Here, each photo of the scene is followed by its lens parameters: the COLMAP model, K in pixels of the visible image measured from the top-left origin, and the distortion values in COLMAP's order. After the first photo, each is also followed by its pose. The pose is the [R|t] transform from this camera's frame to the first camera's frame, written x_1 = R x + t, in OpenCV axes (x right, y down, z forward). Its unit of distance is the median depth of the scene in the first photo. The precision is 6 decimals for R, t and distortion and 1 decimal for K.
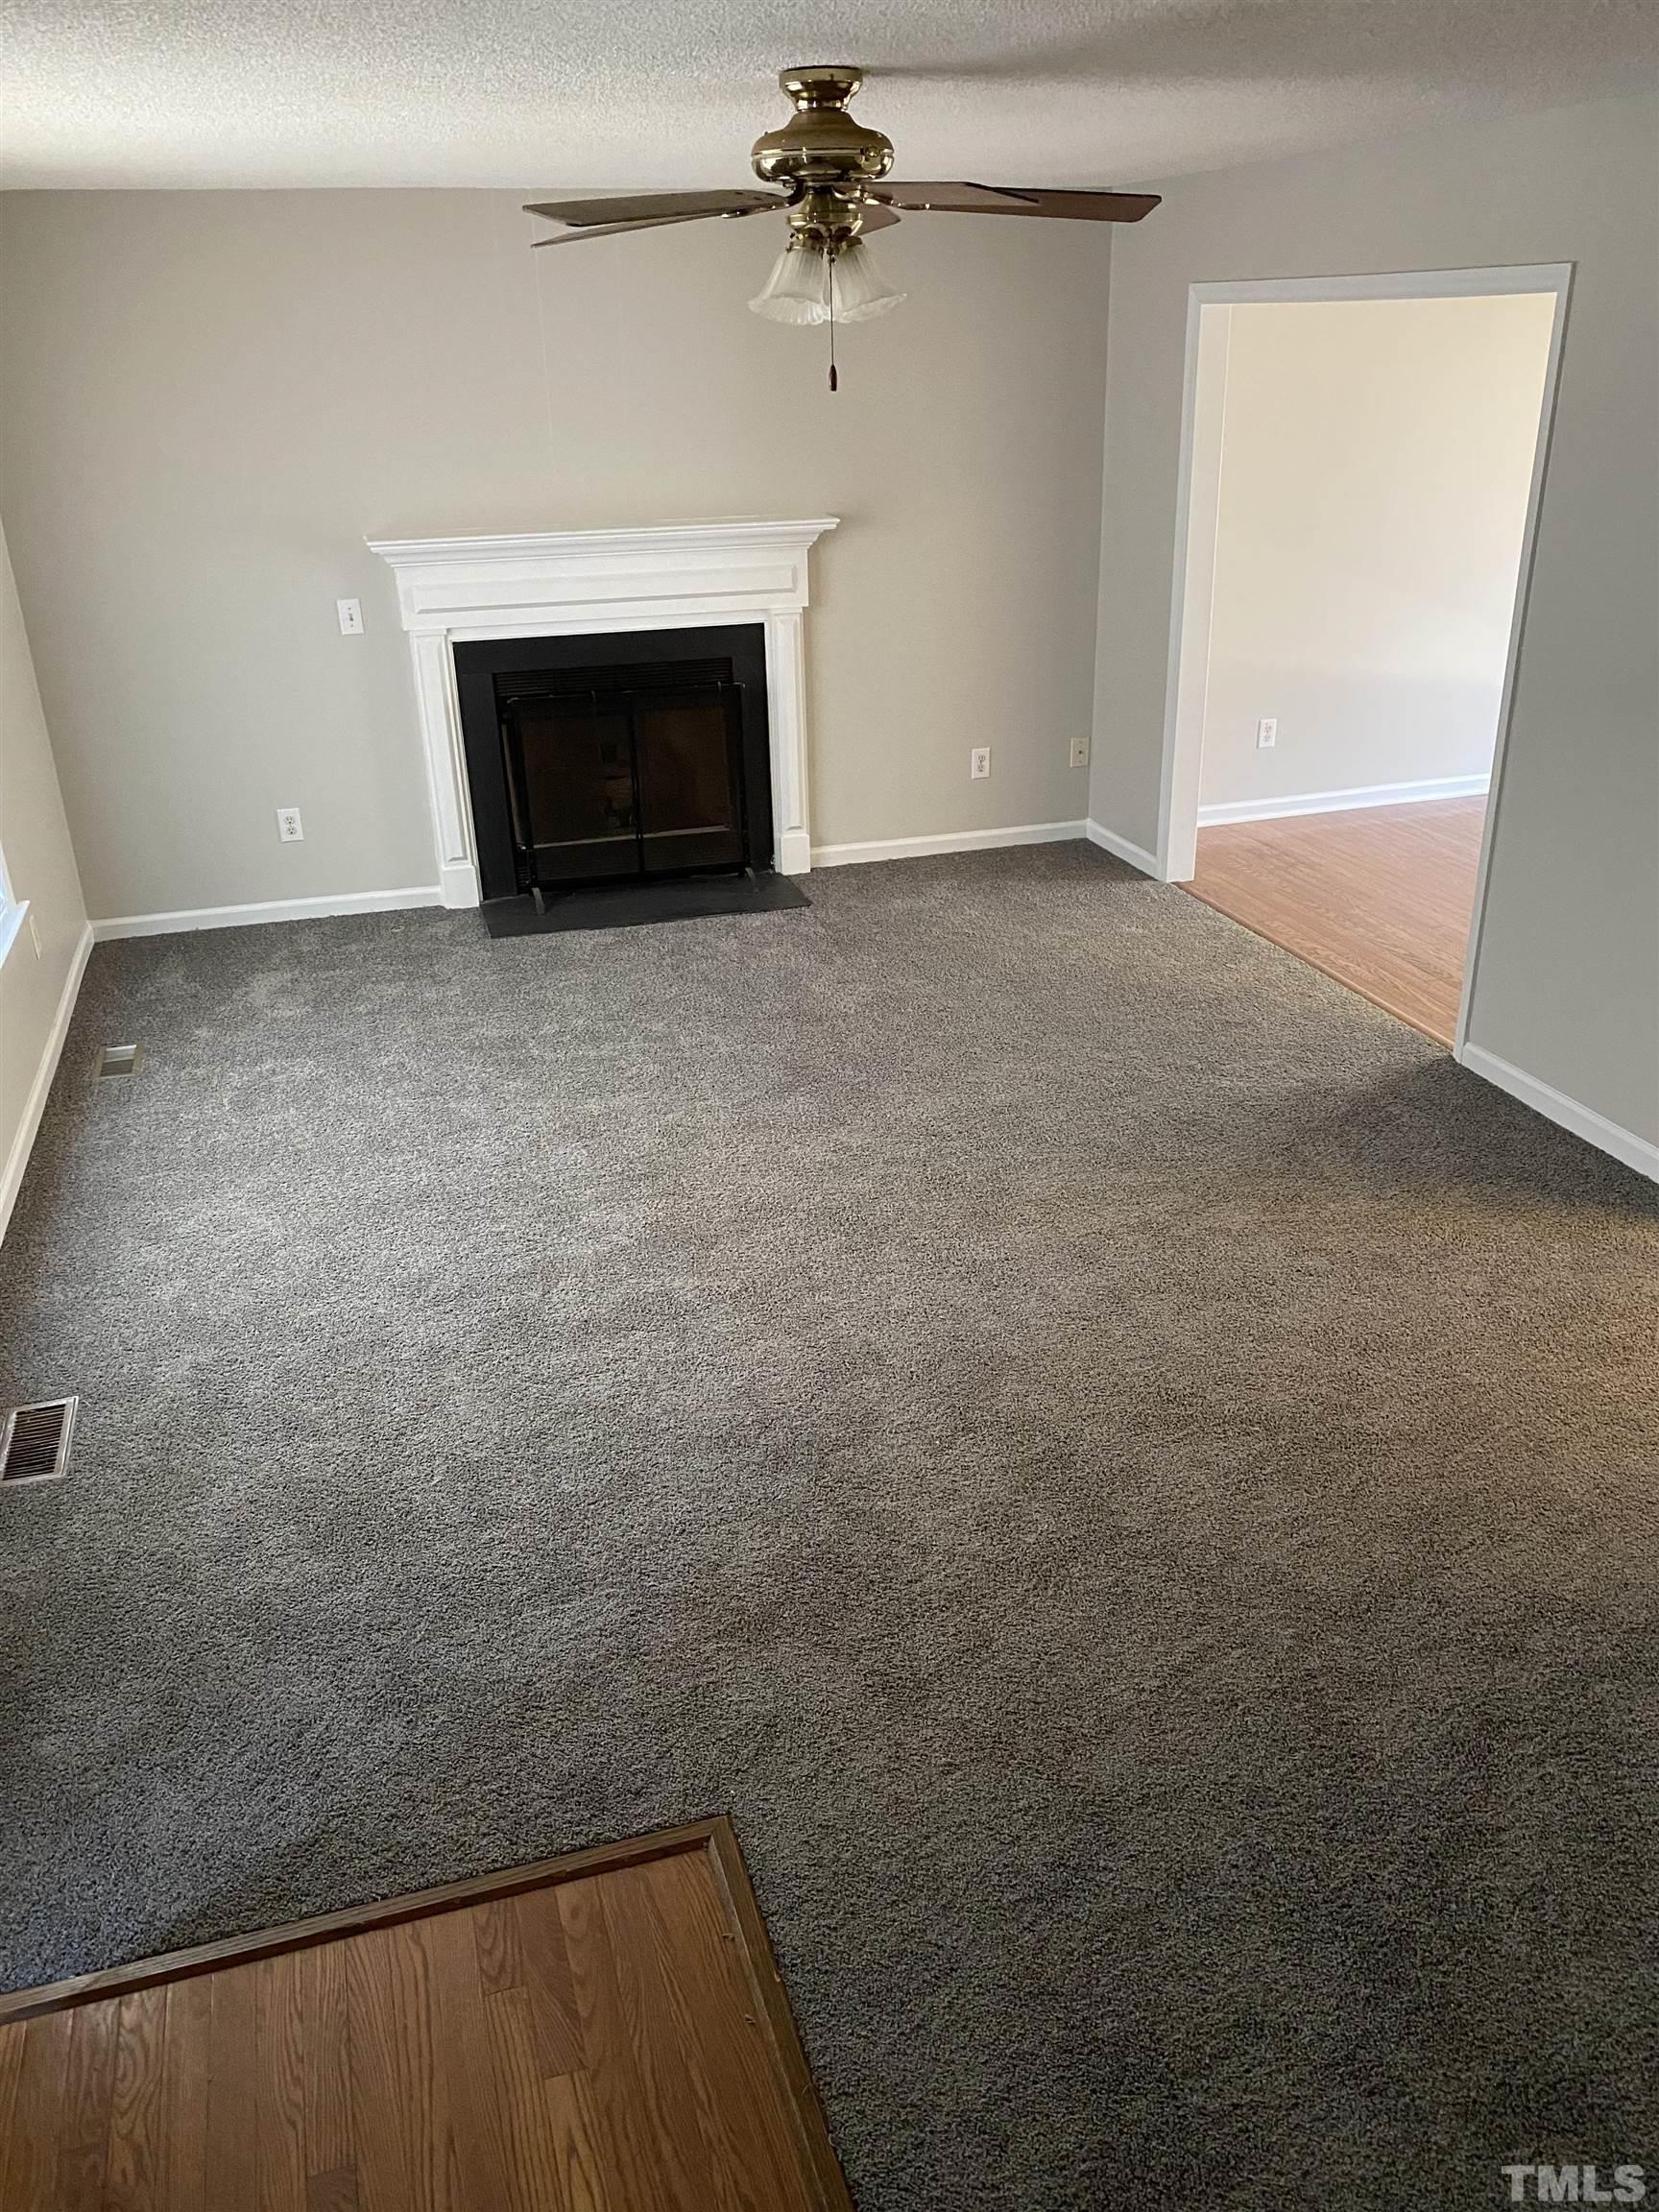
lens RADIAL K [[1668.7, 0, 848.9], [0, 1668.7, 1122.6], [0, 0, 1]] dist [0.030260, -0.024259]
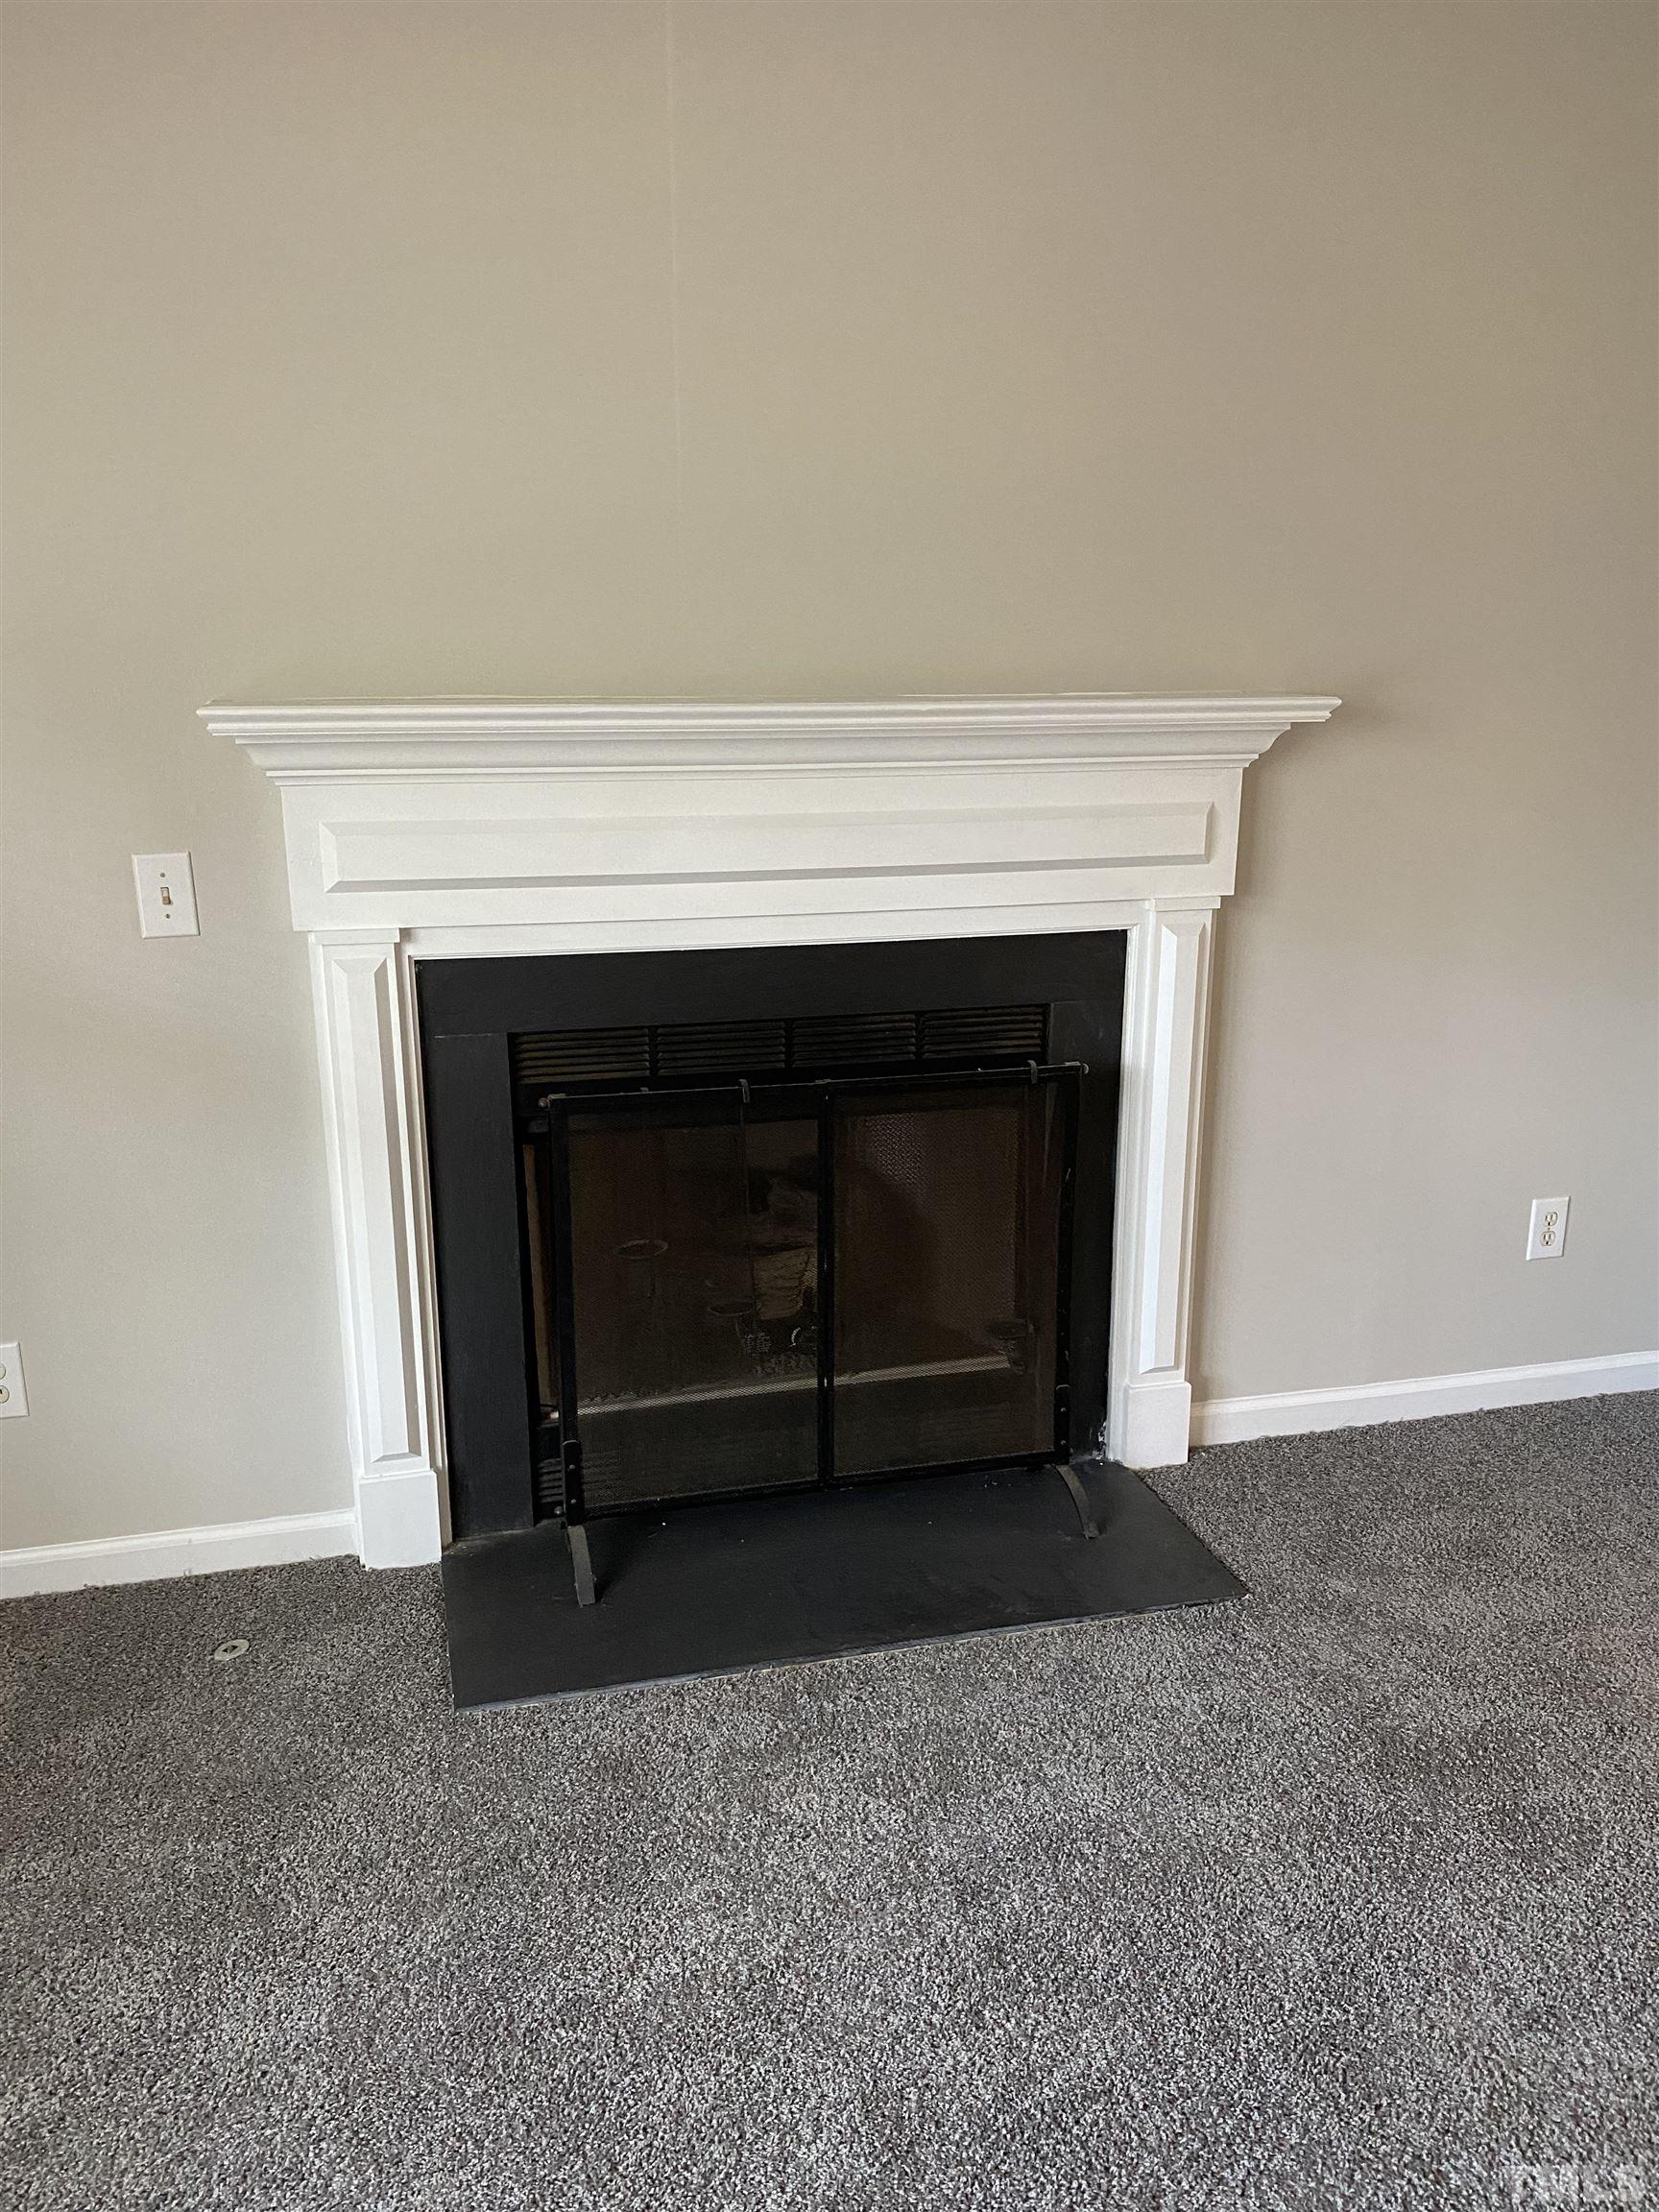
lens RADIAL K [[1668.7, 0, 824.6], [0, 1668.7, 1094.4], [0, 0, 1]] dist [0.030260, -0.024259]
pose [[0.999148, 0.027510, -0.030752, -0.116419], [-0.032522, 0.983741, -0.176622, -0.175495], [0.025393, 0.177472, 0.983798, 0.573547]]
